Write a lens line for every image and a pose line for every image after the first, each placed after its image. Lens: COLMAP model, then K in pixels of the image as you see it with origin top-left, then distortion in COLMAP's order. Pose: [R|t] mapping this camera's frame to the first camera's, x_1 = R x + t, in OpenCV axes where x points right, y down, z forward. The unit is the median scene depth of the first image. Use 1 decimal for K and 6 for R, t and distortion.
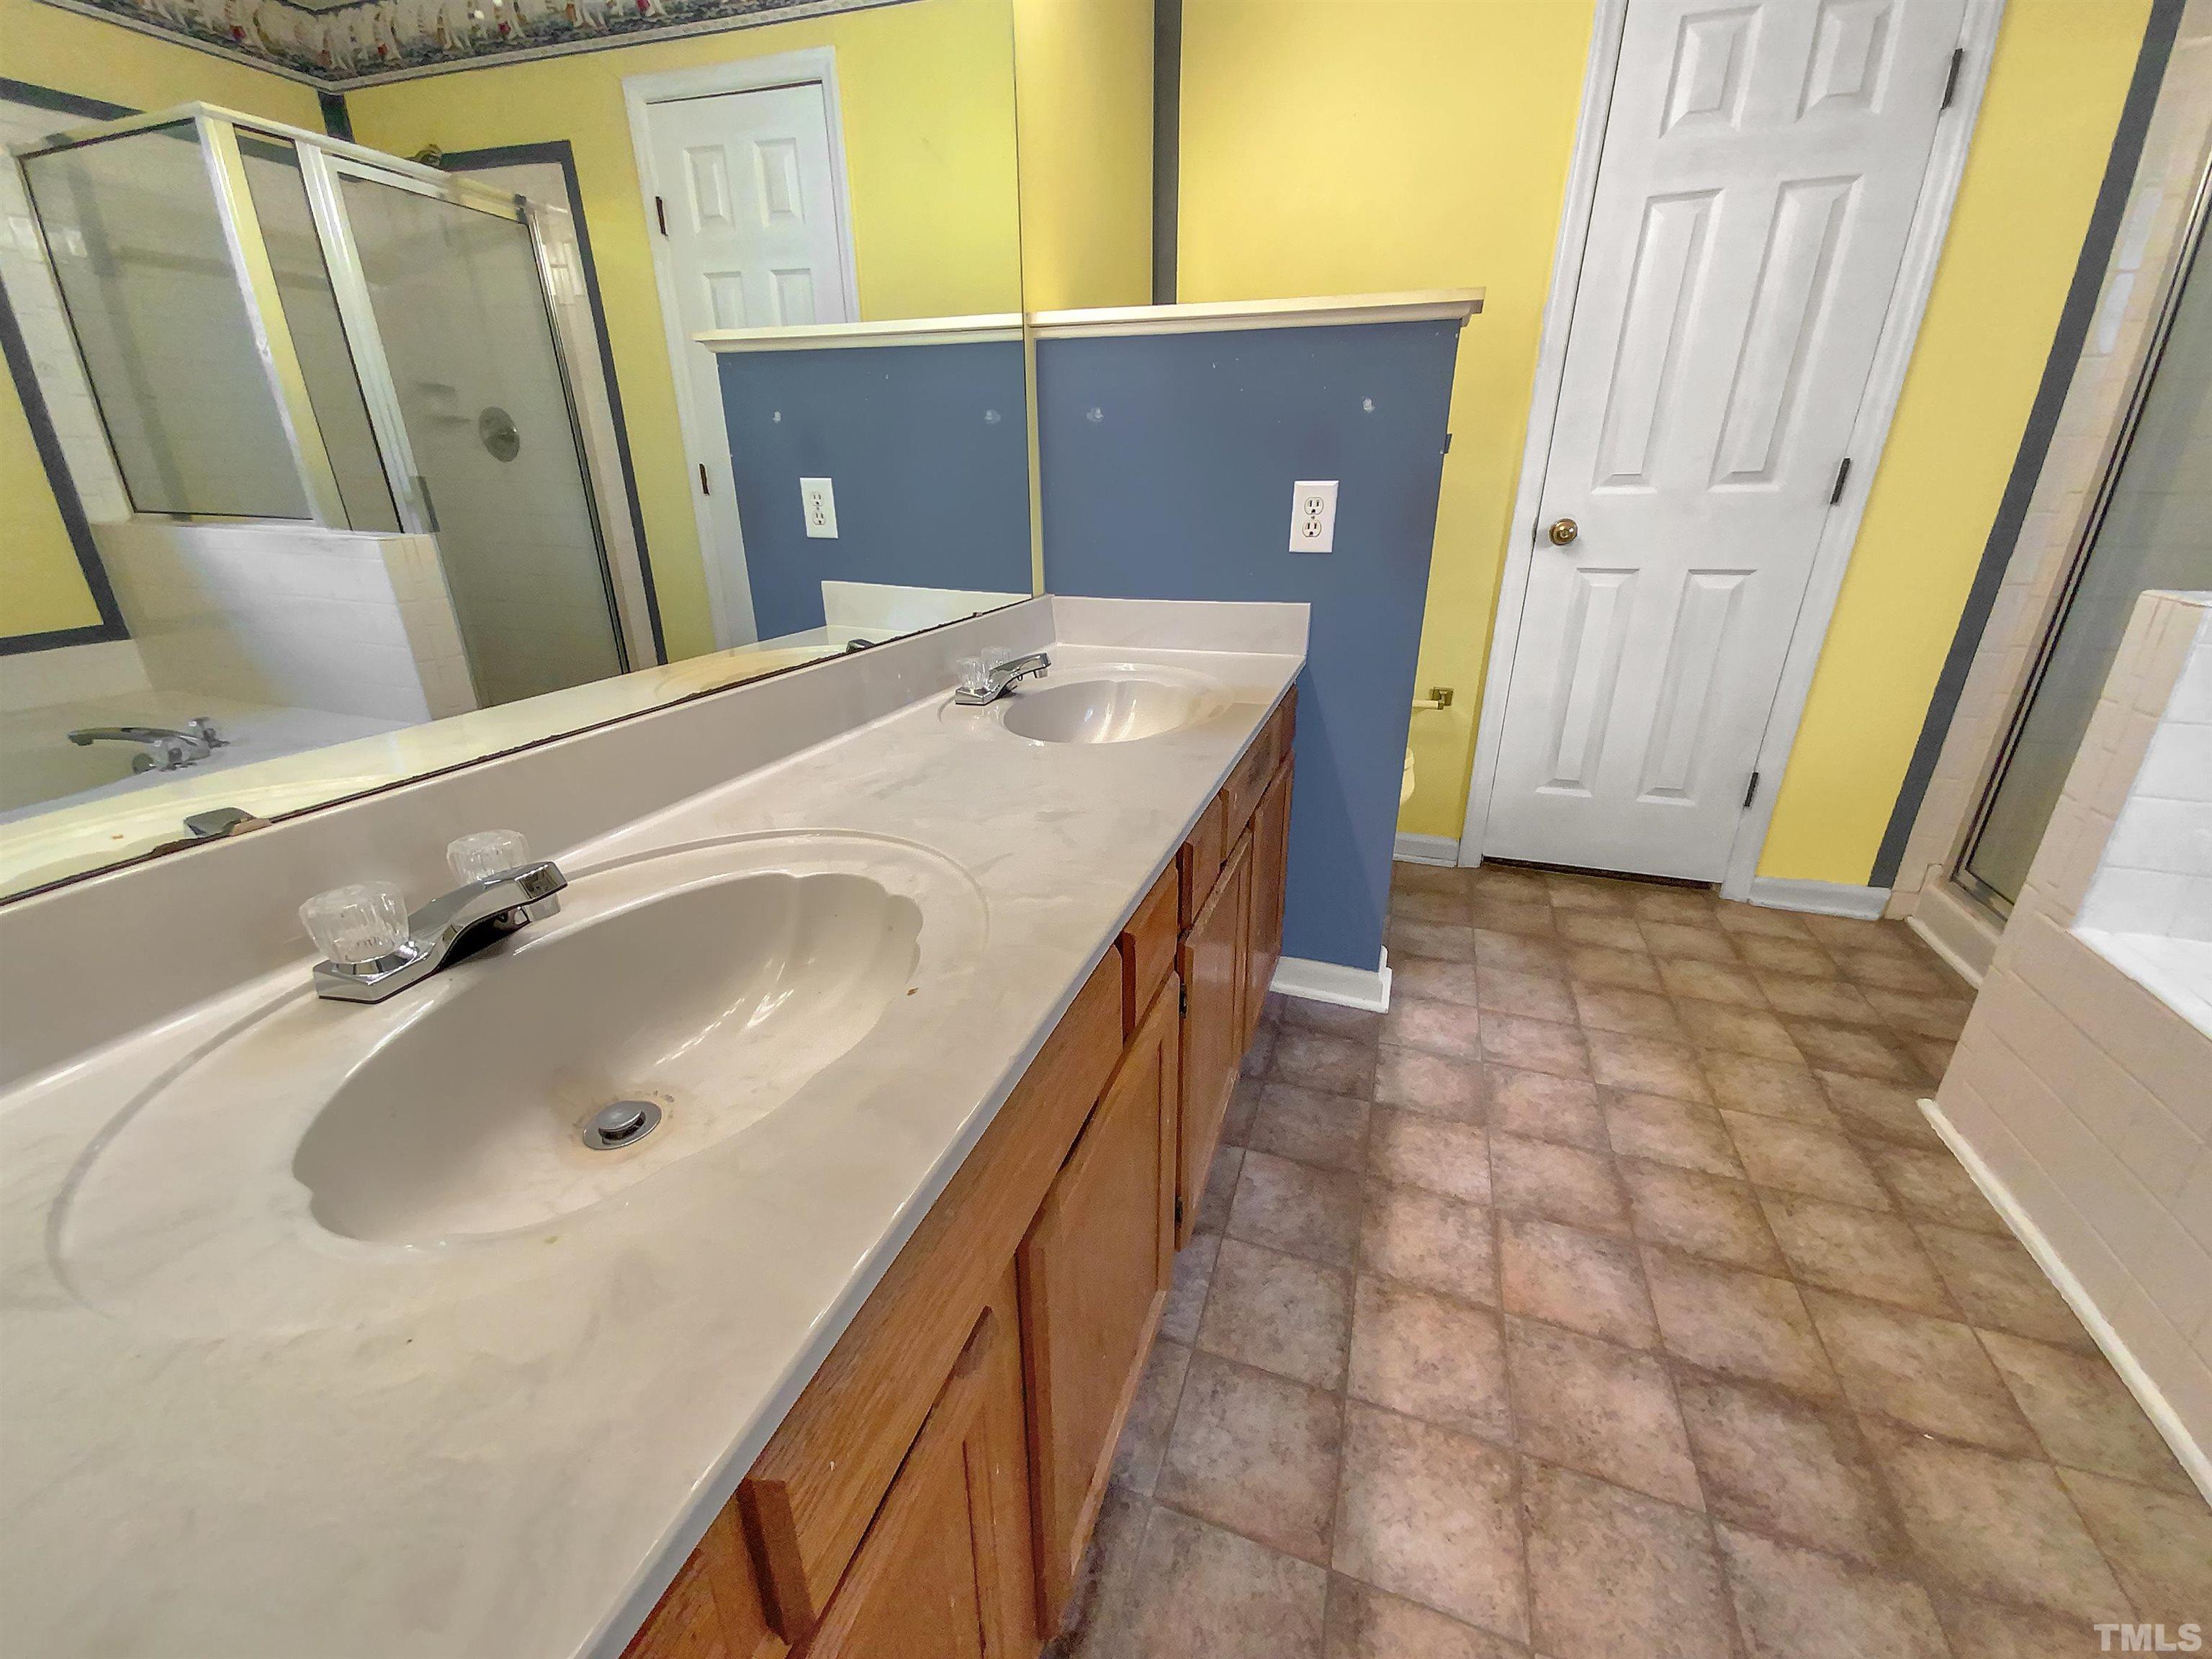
lens RADIAL K [[885.4, 0, 1101.3], [0, 885.4, 815.8], [0, 0, 1]] dist [0.018341, -0.002520]
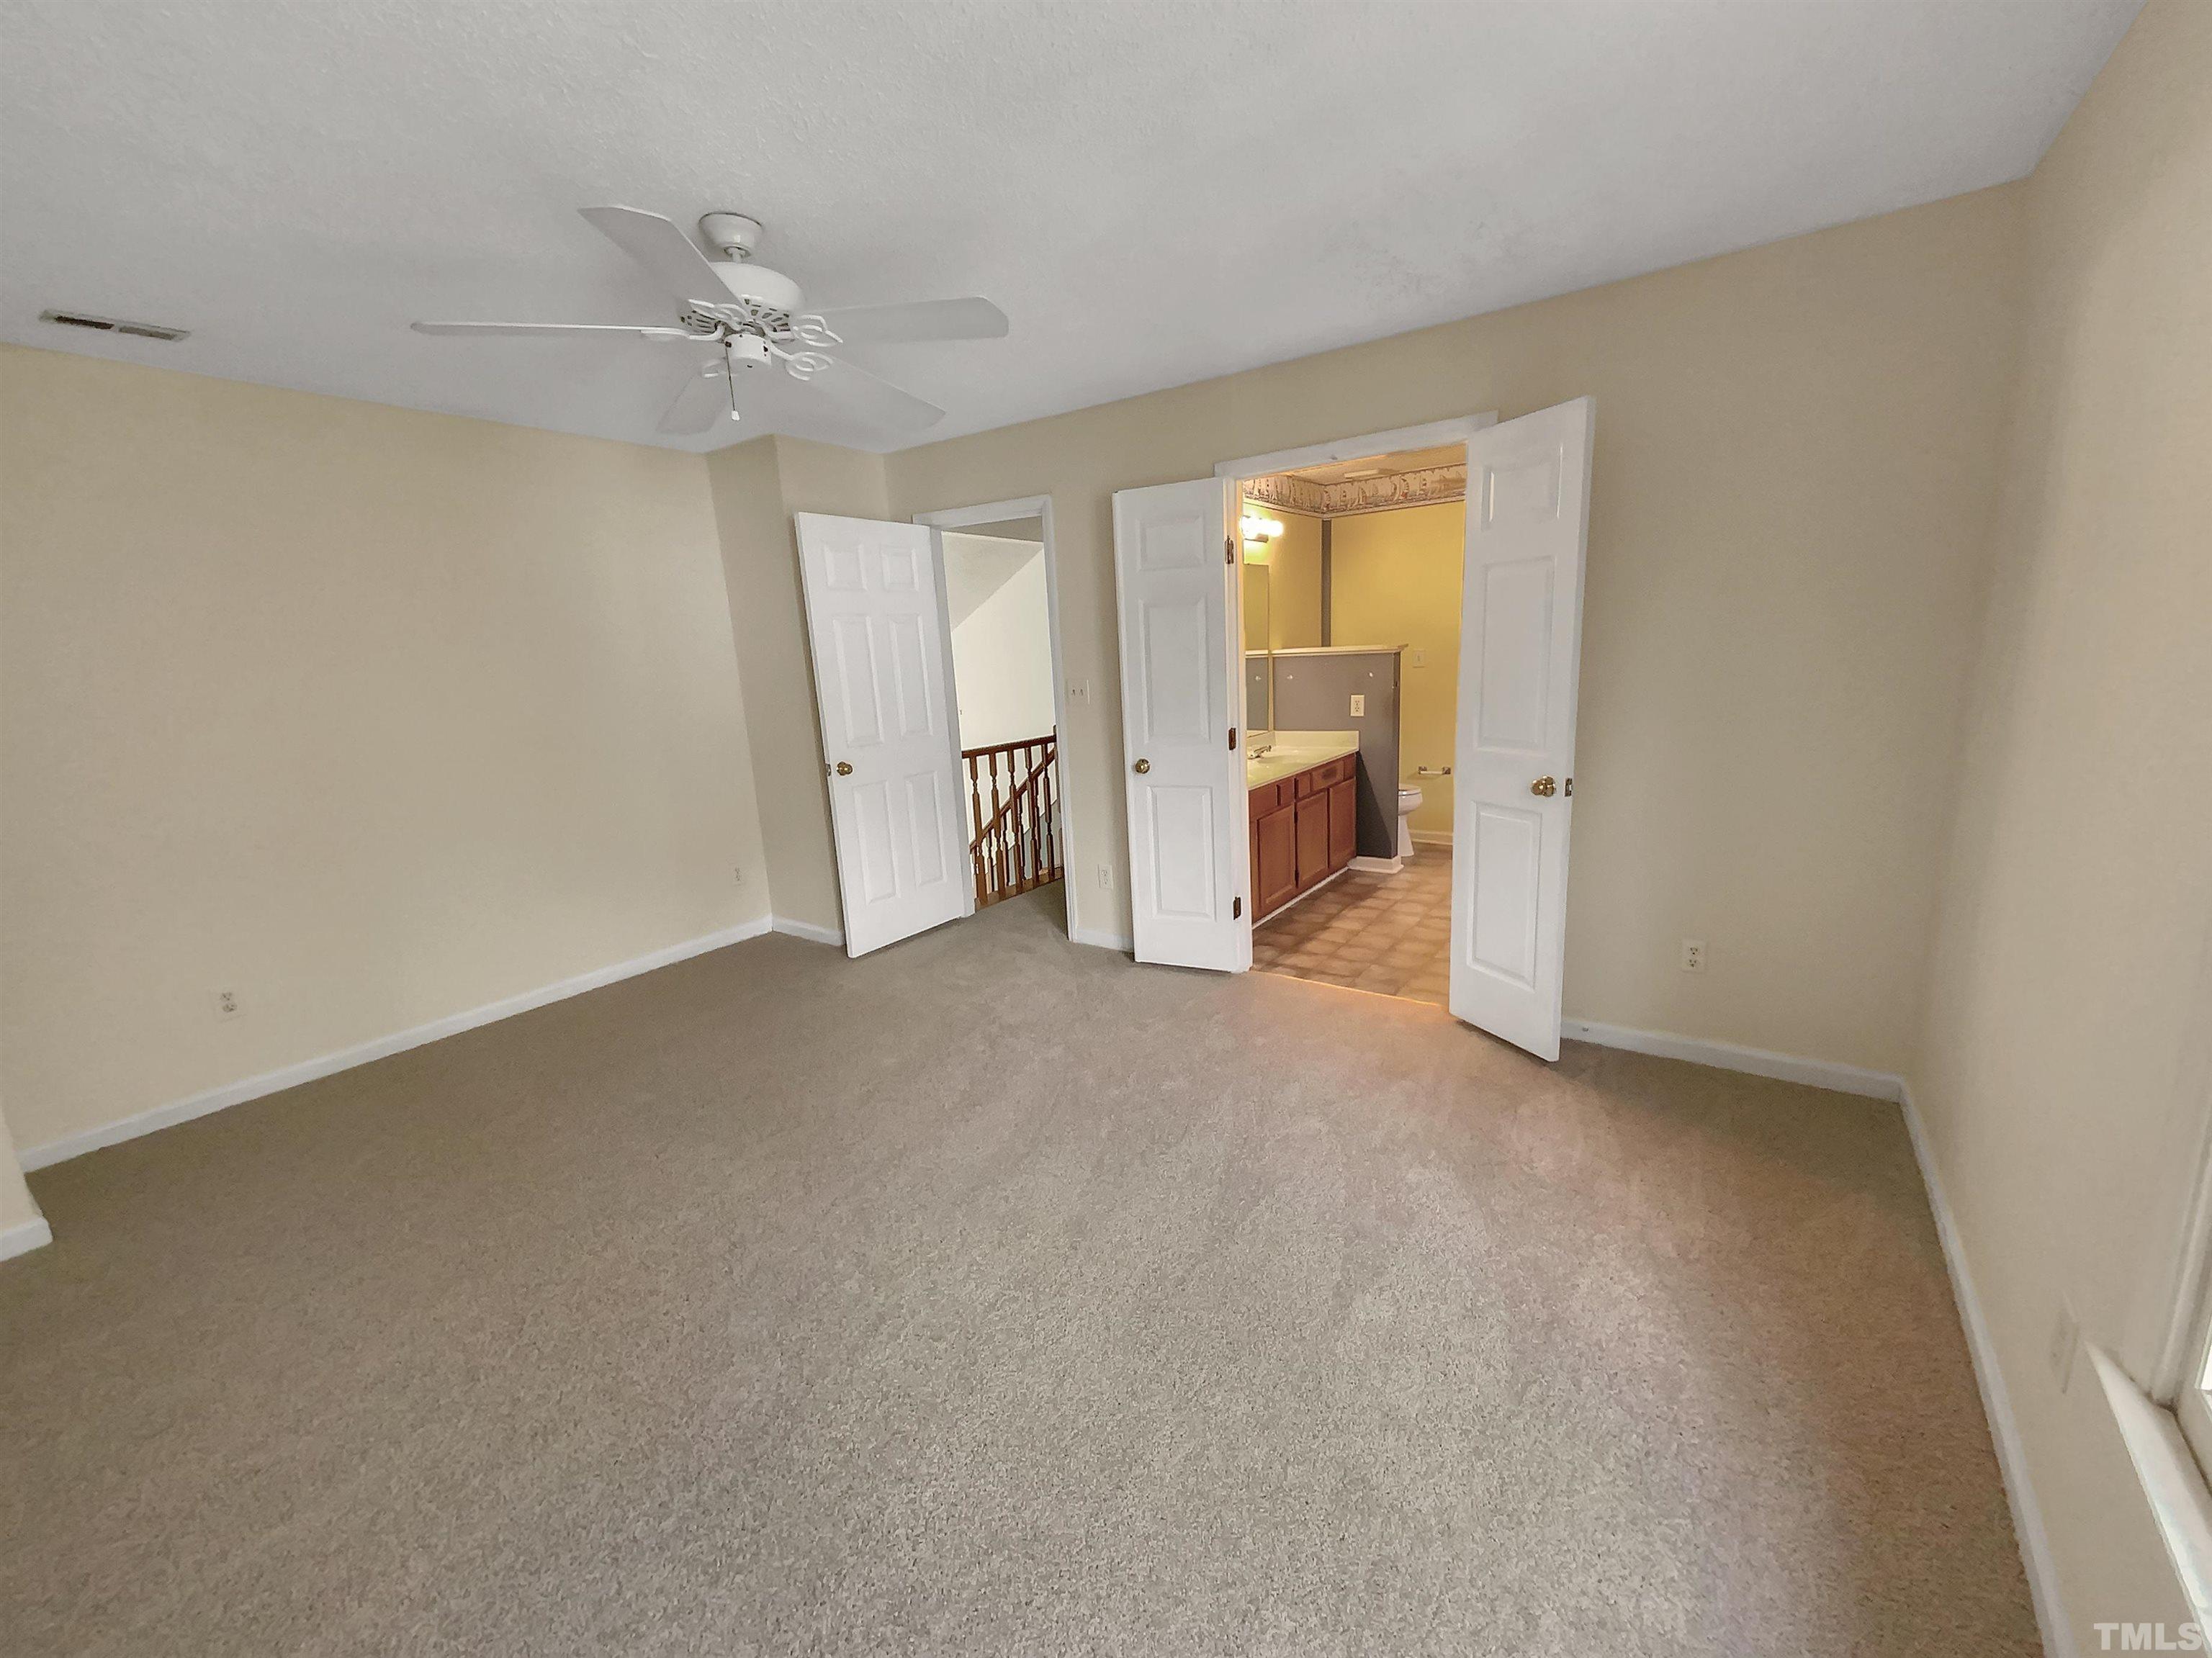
lens RADIAL K [[885.3, 0, 1105.9], [0, 885.3, 826.6], [0, 0, 1]] dist [0.018341, -0.002520]
pose [[0.957858, 0.010798, -0.287041, 0.303739], [-0.055575, 0.987378, -0.148310, 0.657440], [0.281816, 0.158012, 0.946368, -2.342865]]
